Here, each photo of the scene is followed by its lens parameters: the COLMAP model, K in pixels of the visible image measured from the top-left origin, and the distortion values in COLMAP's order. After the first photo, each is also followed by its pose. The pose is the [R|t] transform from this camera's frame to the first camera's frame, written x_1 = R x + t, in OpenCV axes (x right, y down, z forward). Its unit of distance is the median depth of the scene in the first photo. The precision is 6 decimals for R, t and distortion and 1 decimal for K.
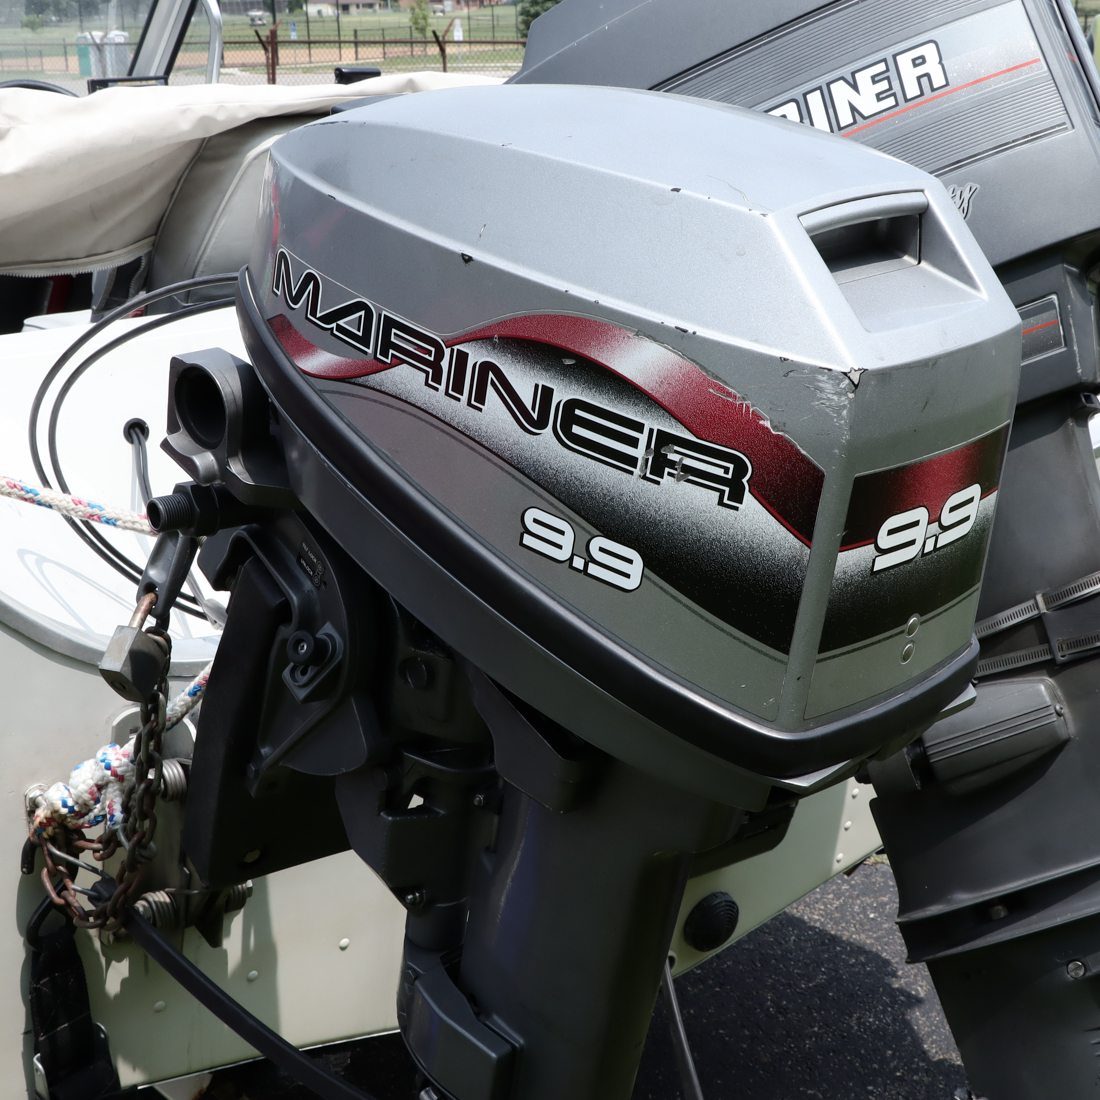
lens RADIAL K [[2054.4, 0, 550.0], [0, 2054.4, 550.0], [0, 0, 1]] dist [-0.064532, 0.238523]
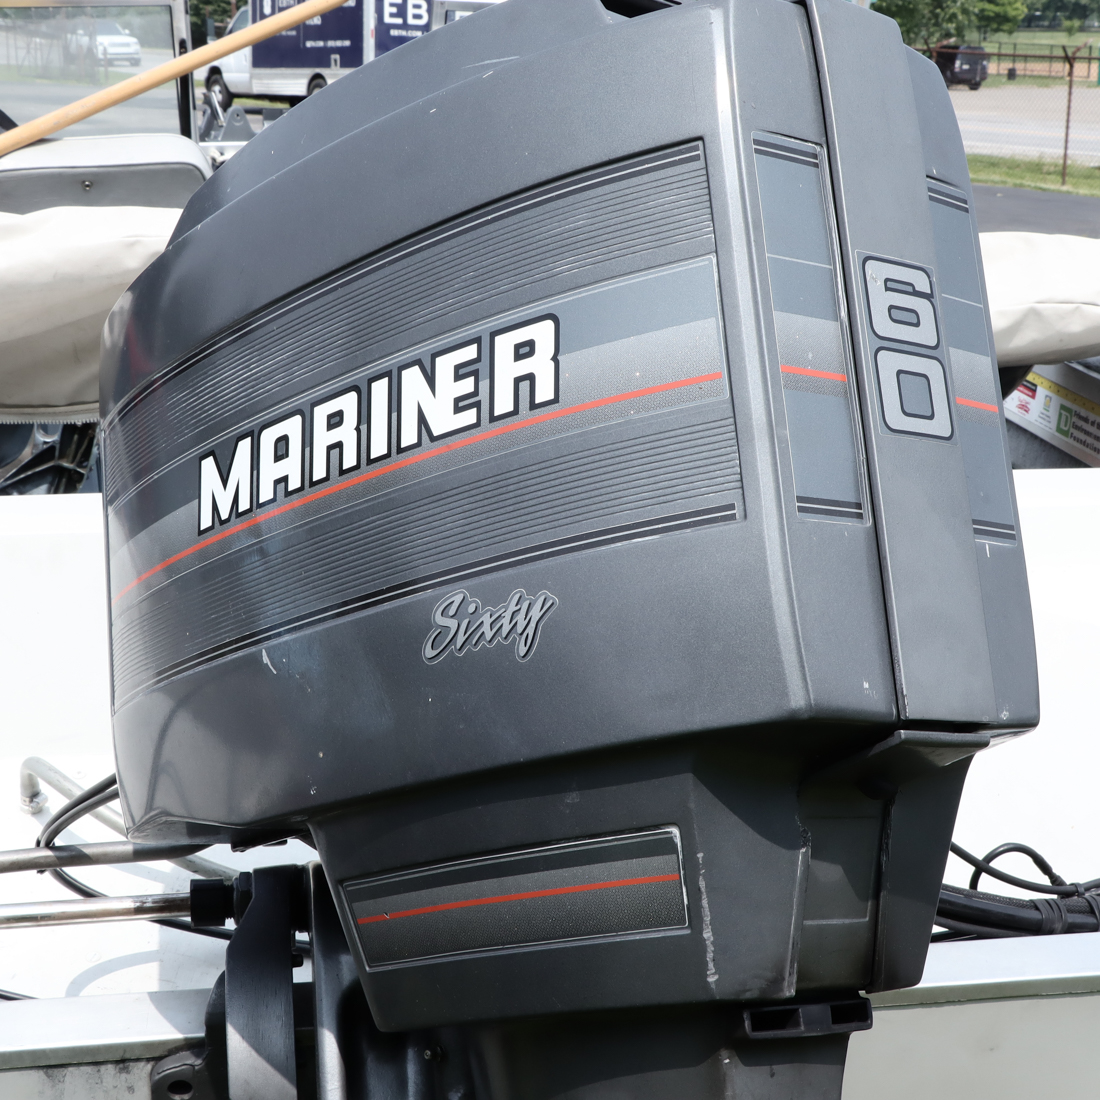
lens RADIAL K [[2054.4, 0, 550.0], [0, 2054.4, 550.0], [0, 0, 1]] dist [-0.064532, 0.238523]
pose [[0.876770, 0.160487, -0.453341, 0.441786], [-0.161061, 0.986227, 0.037639, -0.207905], [0.453138, 0.040014, 0.890542, 0.518663]]
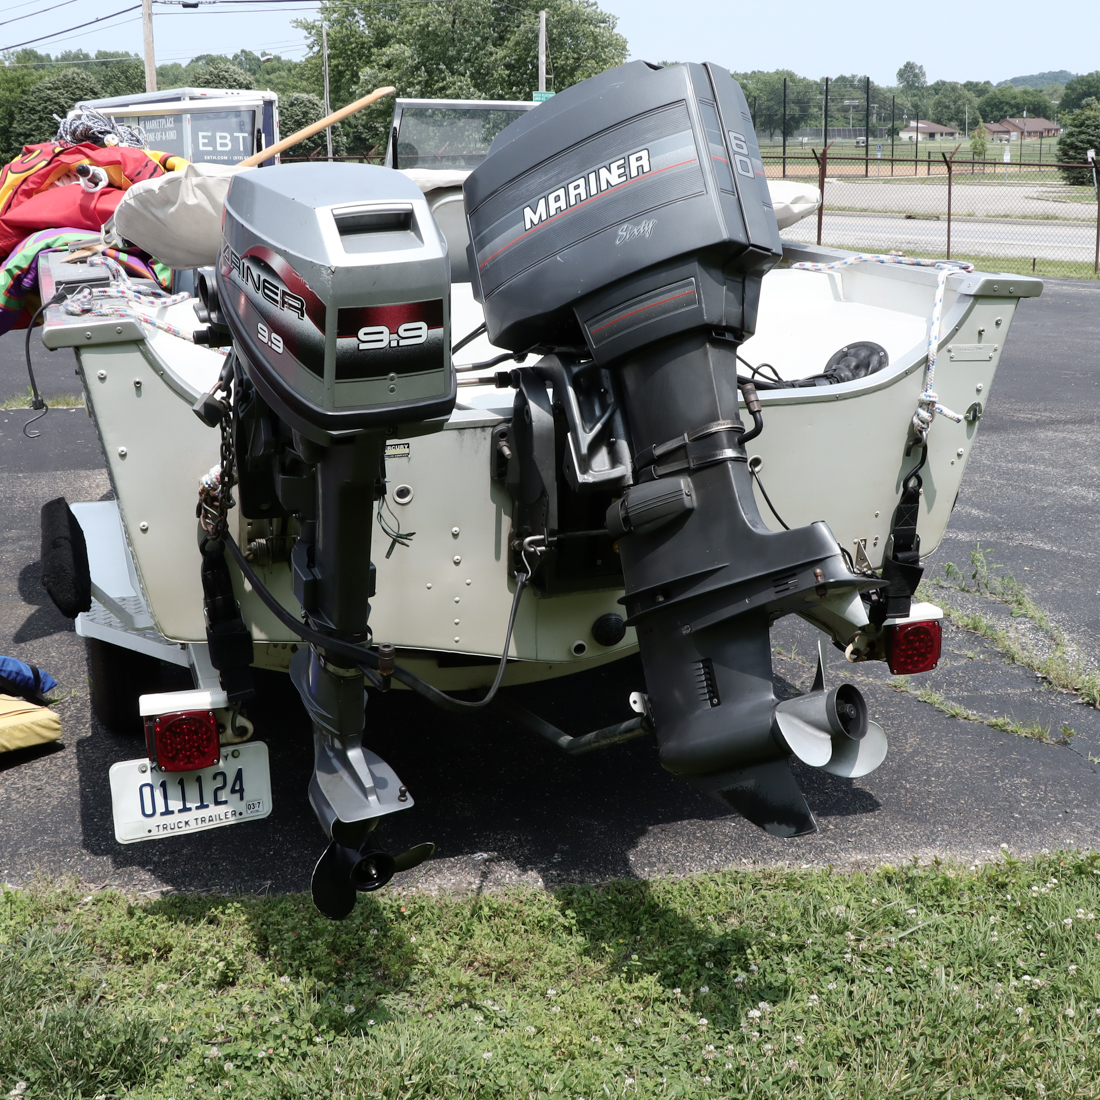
lens RADIAL K [[1609.1, 0, 550.0], [0, 1609.1, 550.0], [0, 0, 1]] dist [-0.231080, 0.566420]
pose [[0.941232, 0.097746, -0.323309, 0.634769], [-0.098045, 0.995063, 0.015406, 0.124004], [0.323219, 0.017198, 0.946168, -0.482205]]
